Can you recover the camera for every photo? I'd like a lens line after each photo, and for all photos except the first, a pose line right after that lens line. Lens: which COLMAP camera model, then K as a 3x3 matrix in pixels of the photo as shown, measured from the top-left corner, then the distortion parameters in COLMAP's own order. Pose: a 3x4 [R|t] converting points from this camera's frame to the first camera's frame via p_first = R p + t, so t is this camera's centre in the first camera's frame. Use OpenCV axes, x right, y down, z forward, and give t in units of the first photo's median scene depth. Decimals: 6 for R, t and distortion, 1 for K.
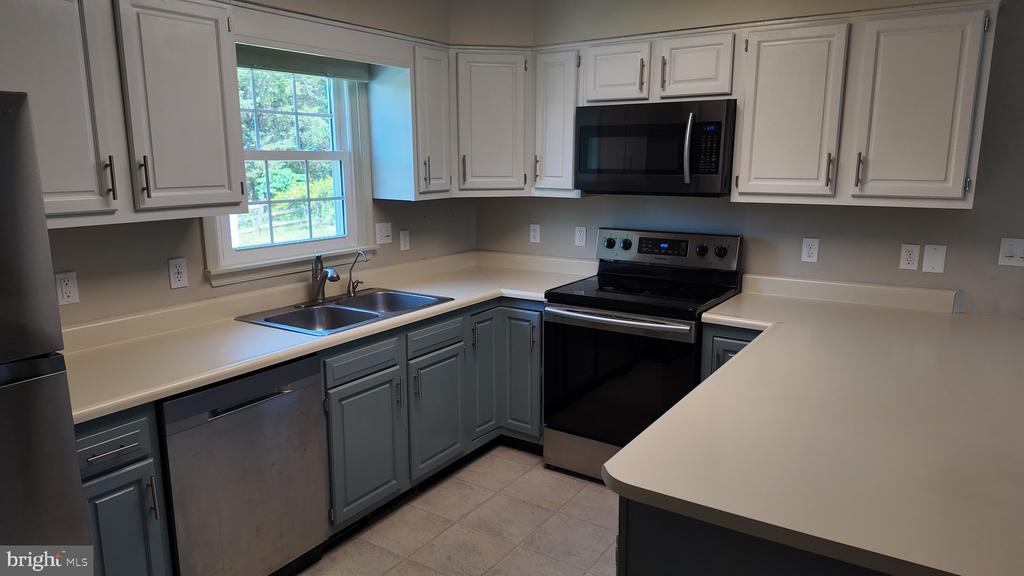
lens RADIAL K [[683.1, 0, 512.0], [0, 683.1, 288.0], [0, 0, 1]] dist [0.114684, -0.157141]
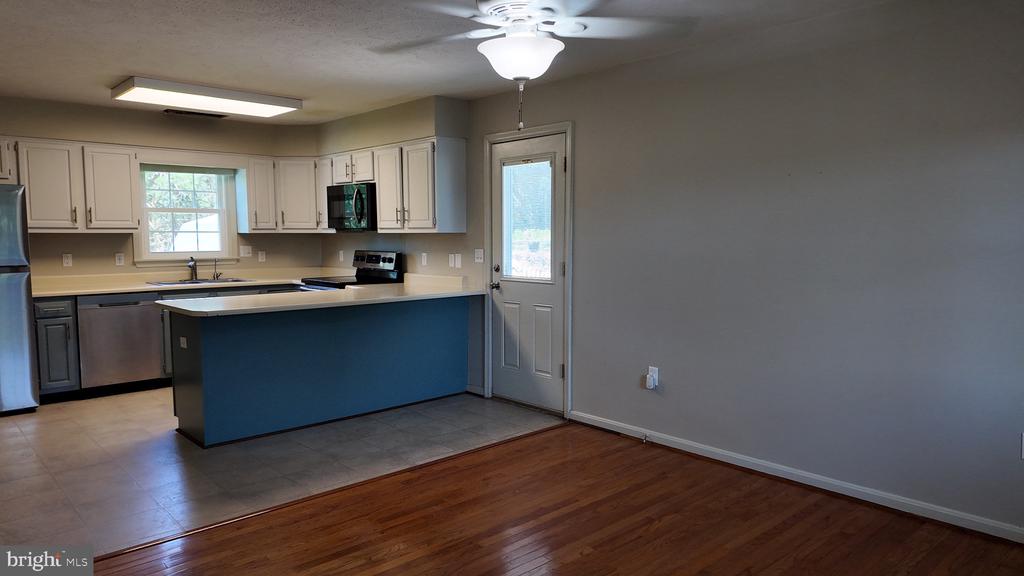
lens RADIAL K [[683.1, 0, 512.0], [0, 683.1, 288.0], [0, 0, 1]] dist [0.114684, -0.157141]
pose [[0.969949, 0.021078, -0.242392, 1.137016], [-0.047227, 0.993603, -0.102580, 0.209986], [0.238679, 0.110944, 0.964740, -0.766402]]
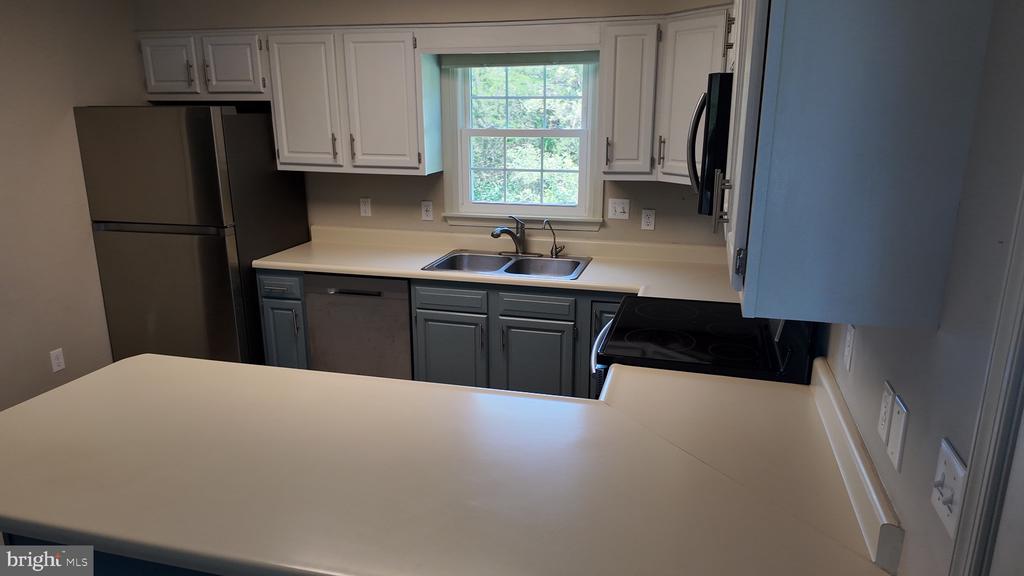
lens RADIAL K [[683.1, 0, 512.0], [0, 683.1, 288.0], [0, 0, 1]] dist [0.114684, -0.157141]
pose [[0.306172, 0.244102, -0.920148, 0.843387], [-0.178624, 0.964130, 0.196334, -0.157608], [0.935068, 0.104248, 0.338792, 0.579196]]
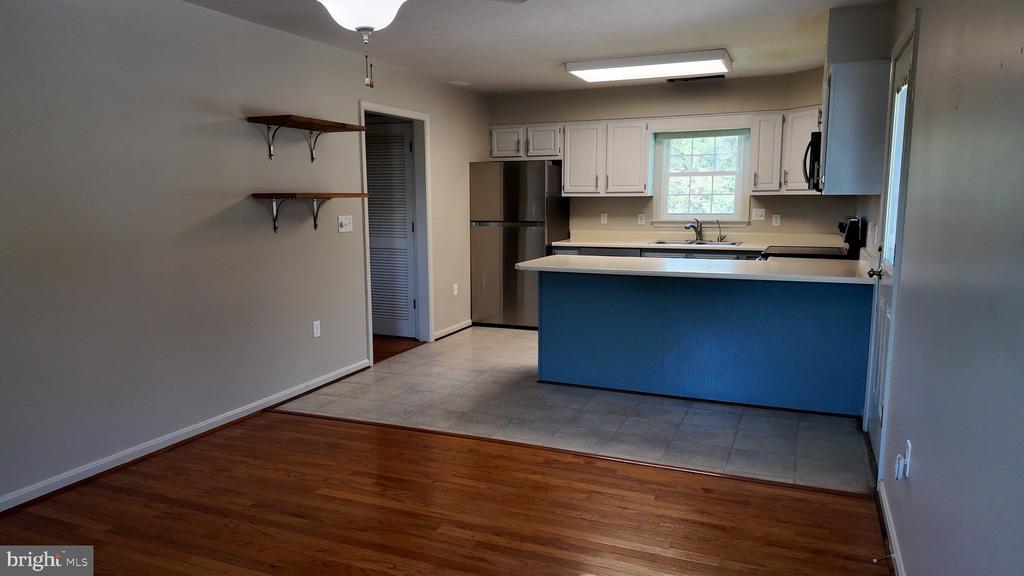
lens RADIAL K [[683.1, 0, 512.0], [0, 683.1, 288.0], [0, 0, 1]] dist [0.114684, -0.157141]
pose [[0.177791, 0.134772, -0.974796, 1.721943], [-0.182068, 0.977981, 0.102006, 0.049821], [0.967079, 0.159344, 0.198414, 0.033485]]
